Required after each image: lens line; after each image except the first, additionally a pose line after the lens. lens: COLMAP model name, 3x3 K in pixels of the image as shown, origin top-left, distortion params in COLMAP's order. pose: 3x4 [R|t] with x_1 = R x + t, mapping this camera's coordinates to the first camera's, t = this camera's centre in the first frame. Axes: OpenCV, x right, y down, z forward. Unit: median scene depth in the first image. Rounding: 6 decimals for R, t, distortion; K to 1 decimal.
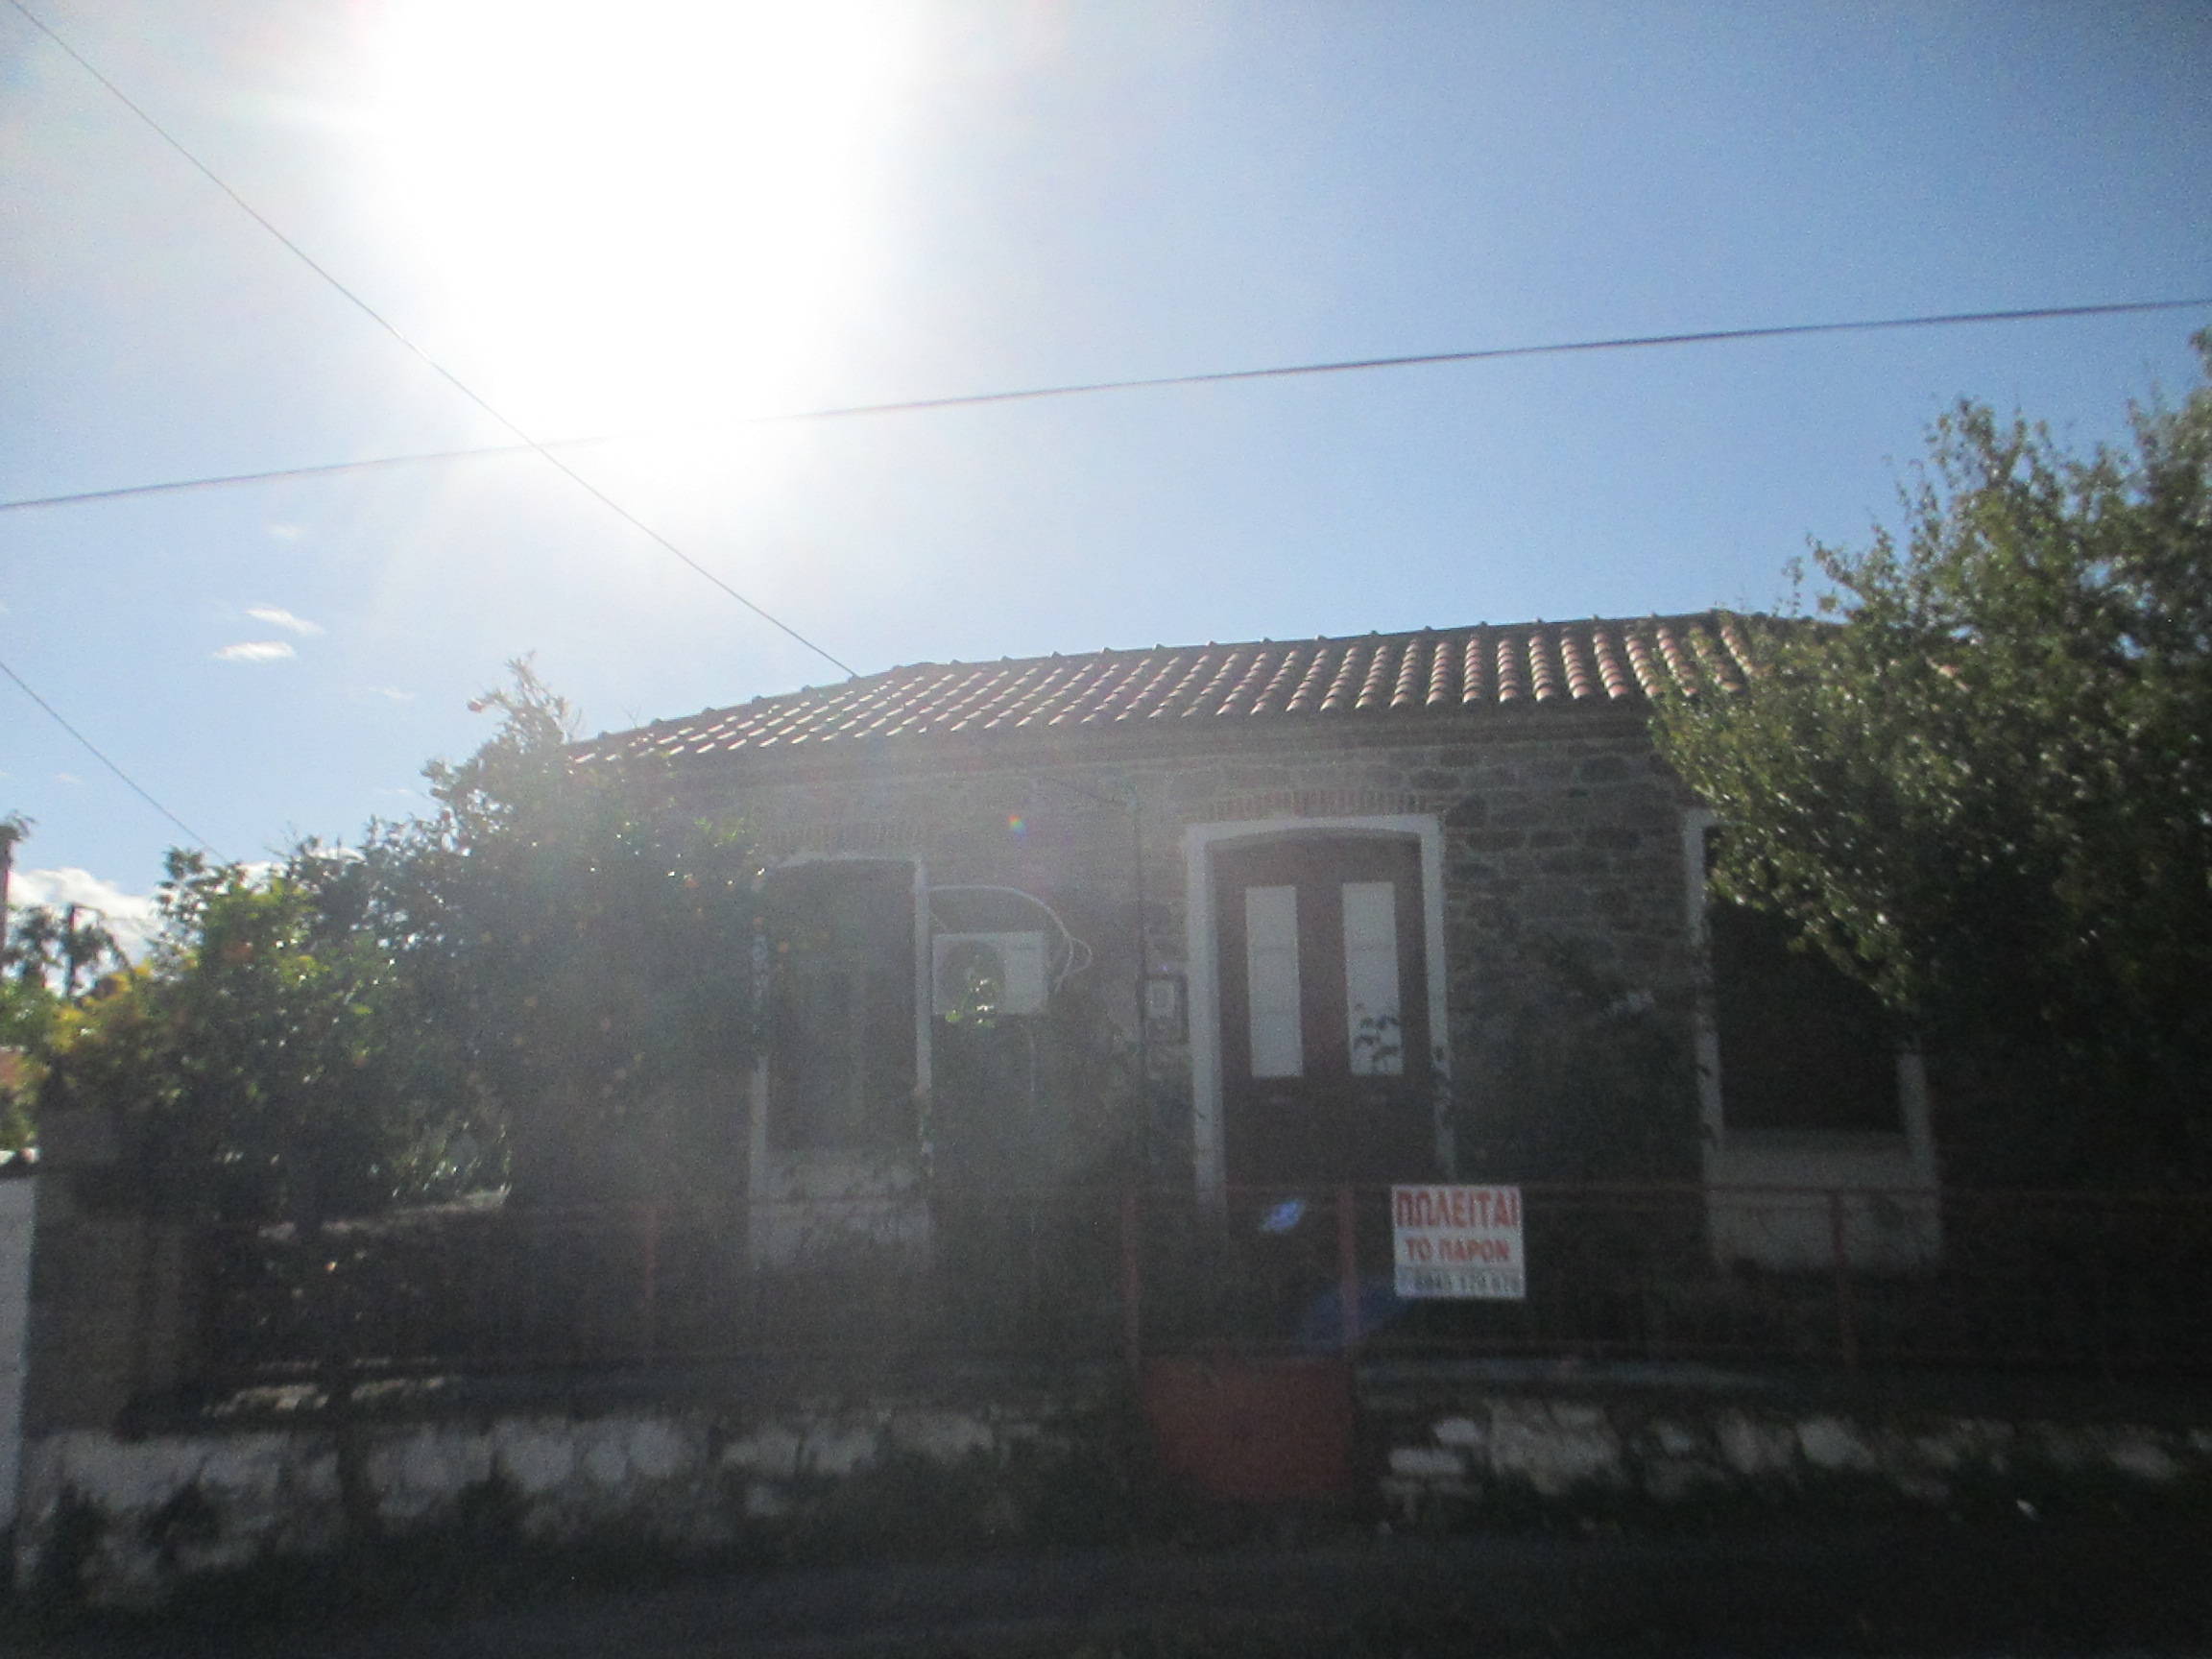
lens RADIAL K [[1892.8, 0, 1067.3], [0, 1892.8, 687.9], [0, 0, 1]] dist [0.007590, 0.005261]
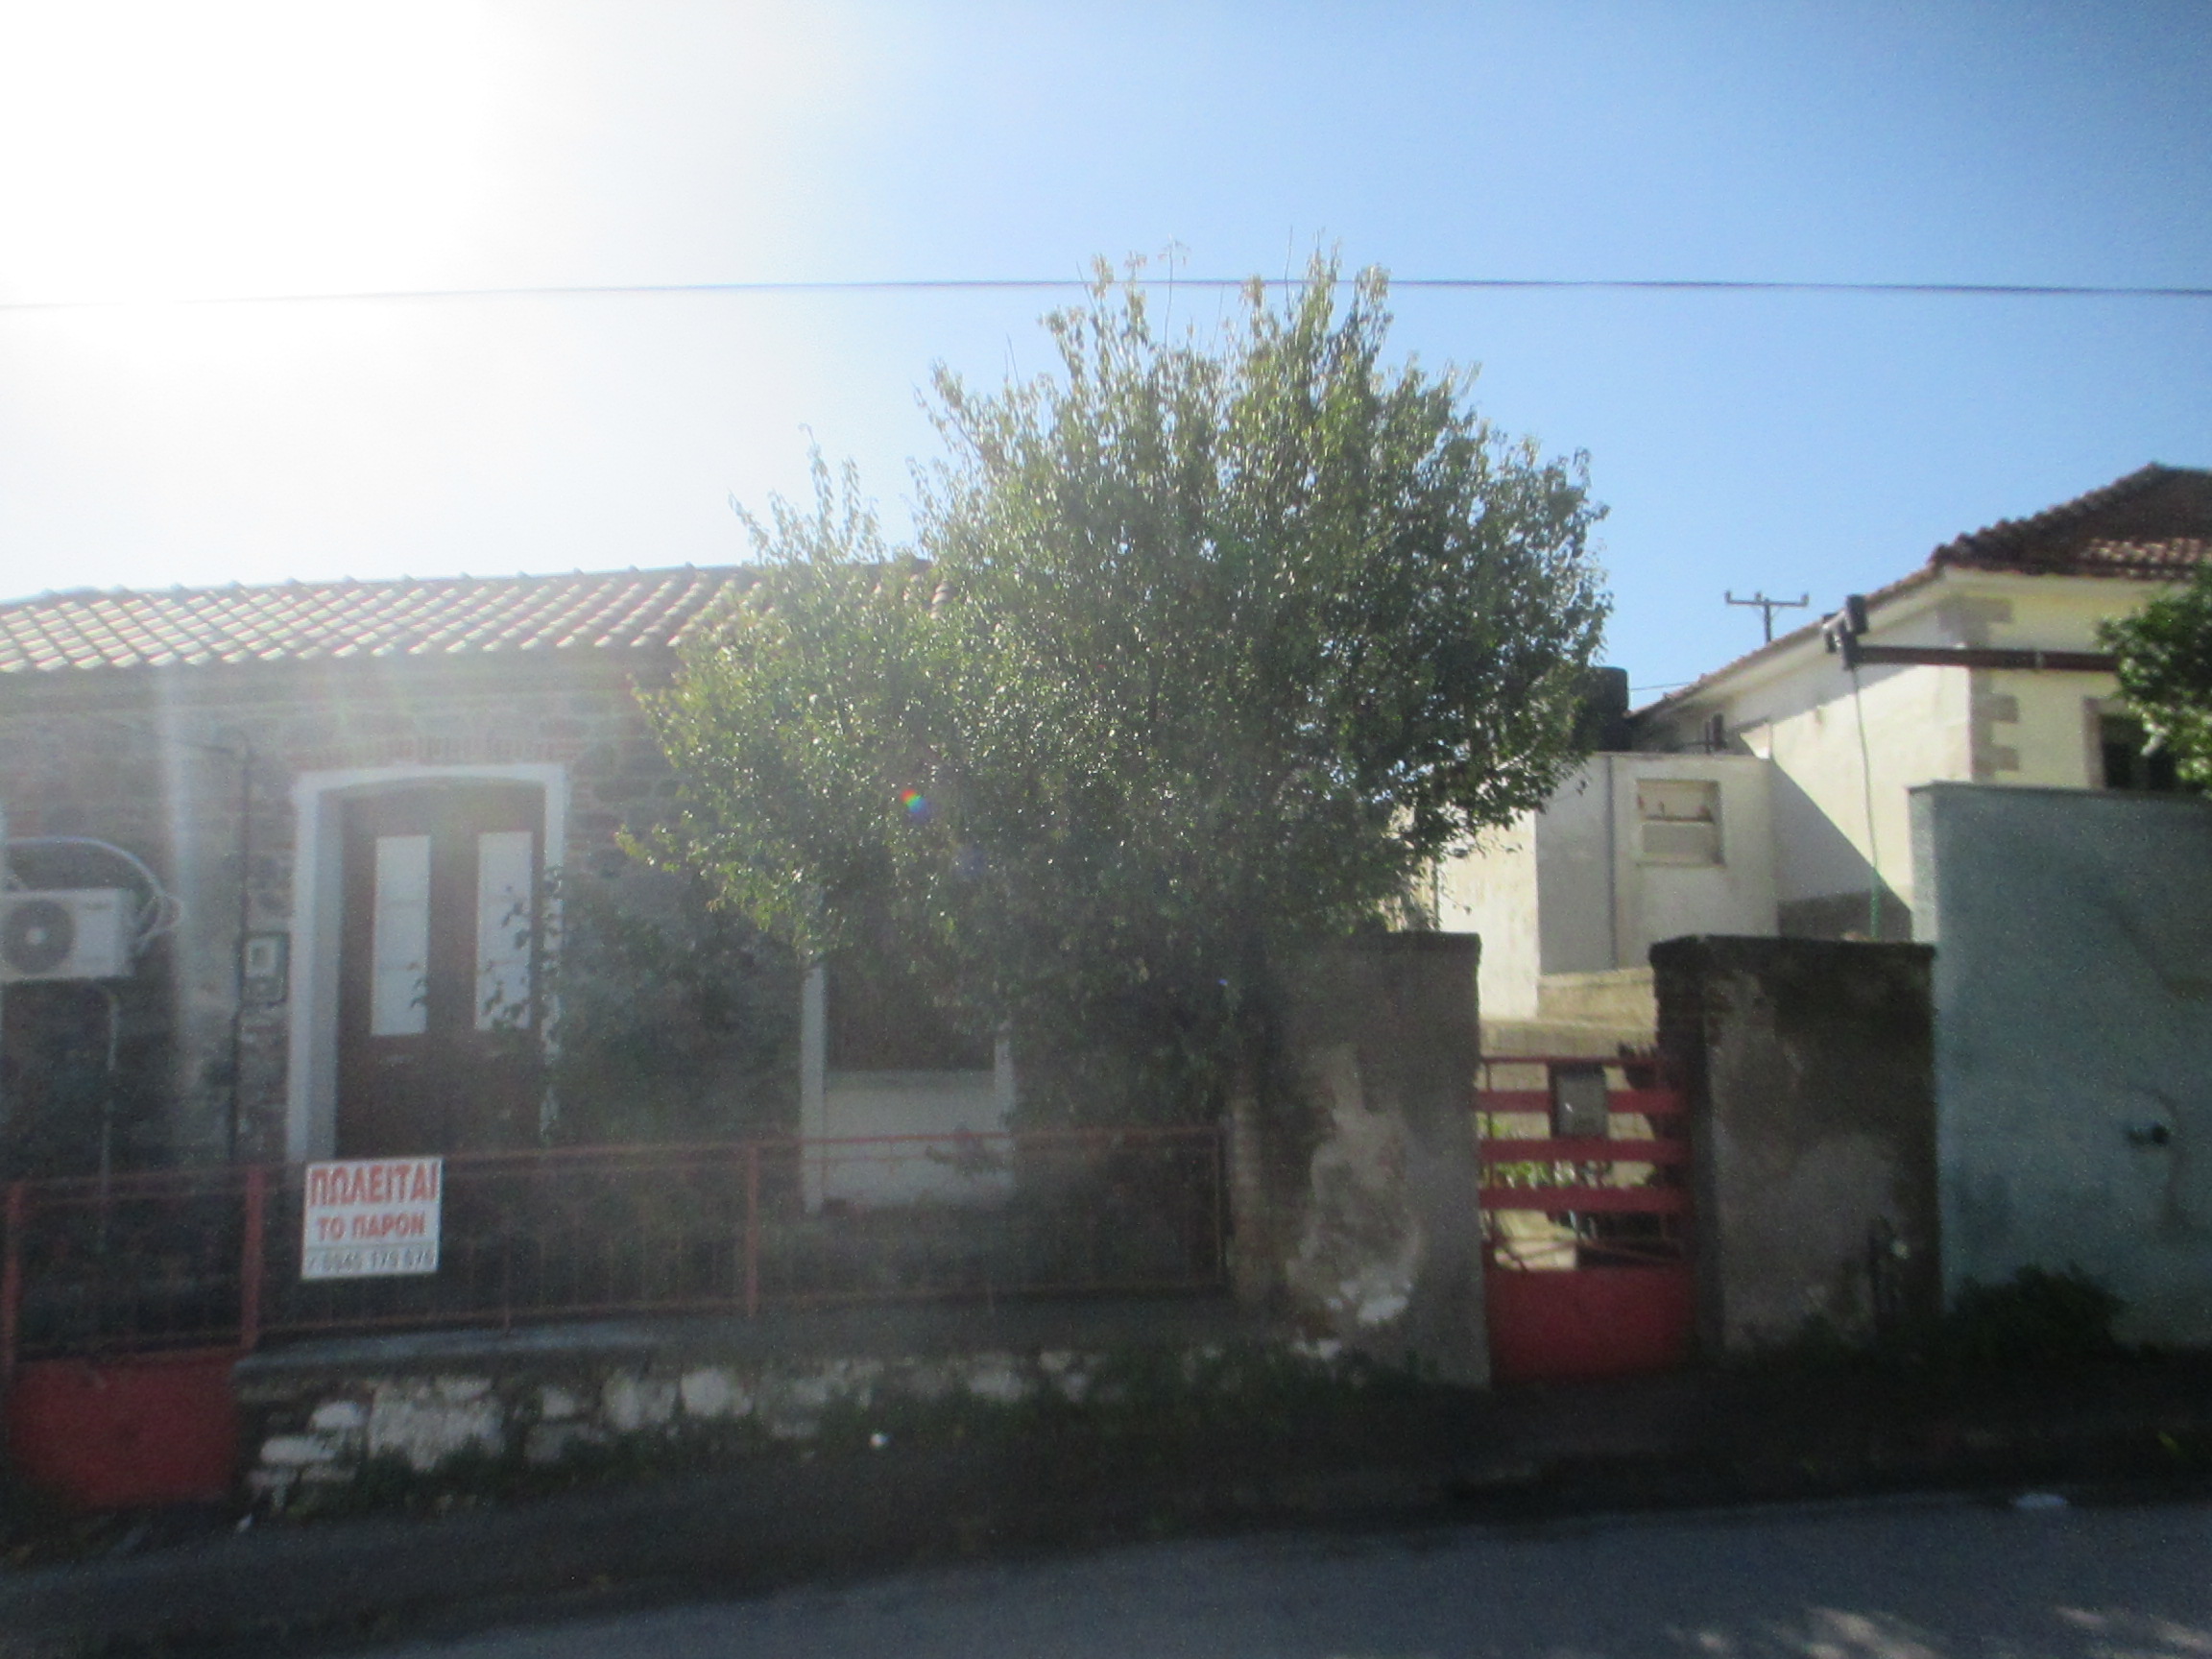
lens RADIAL K [[1865.4, 0, 1104.8], [0, 1865.4, 738.3], [0, 0, 1]] dist [0.079316, -0.099921]
pose [[0.968548, 0.003621, 0.248802, 0.327358], [-0.020543, 0.997644, 0.065451, -0.021510], [-0.247979, -0.068504, 0.966340, -0.003960]]
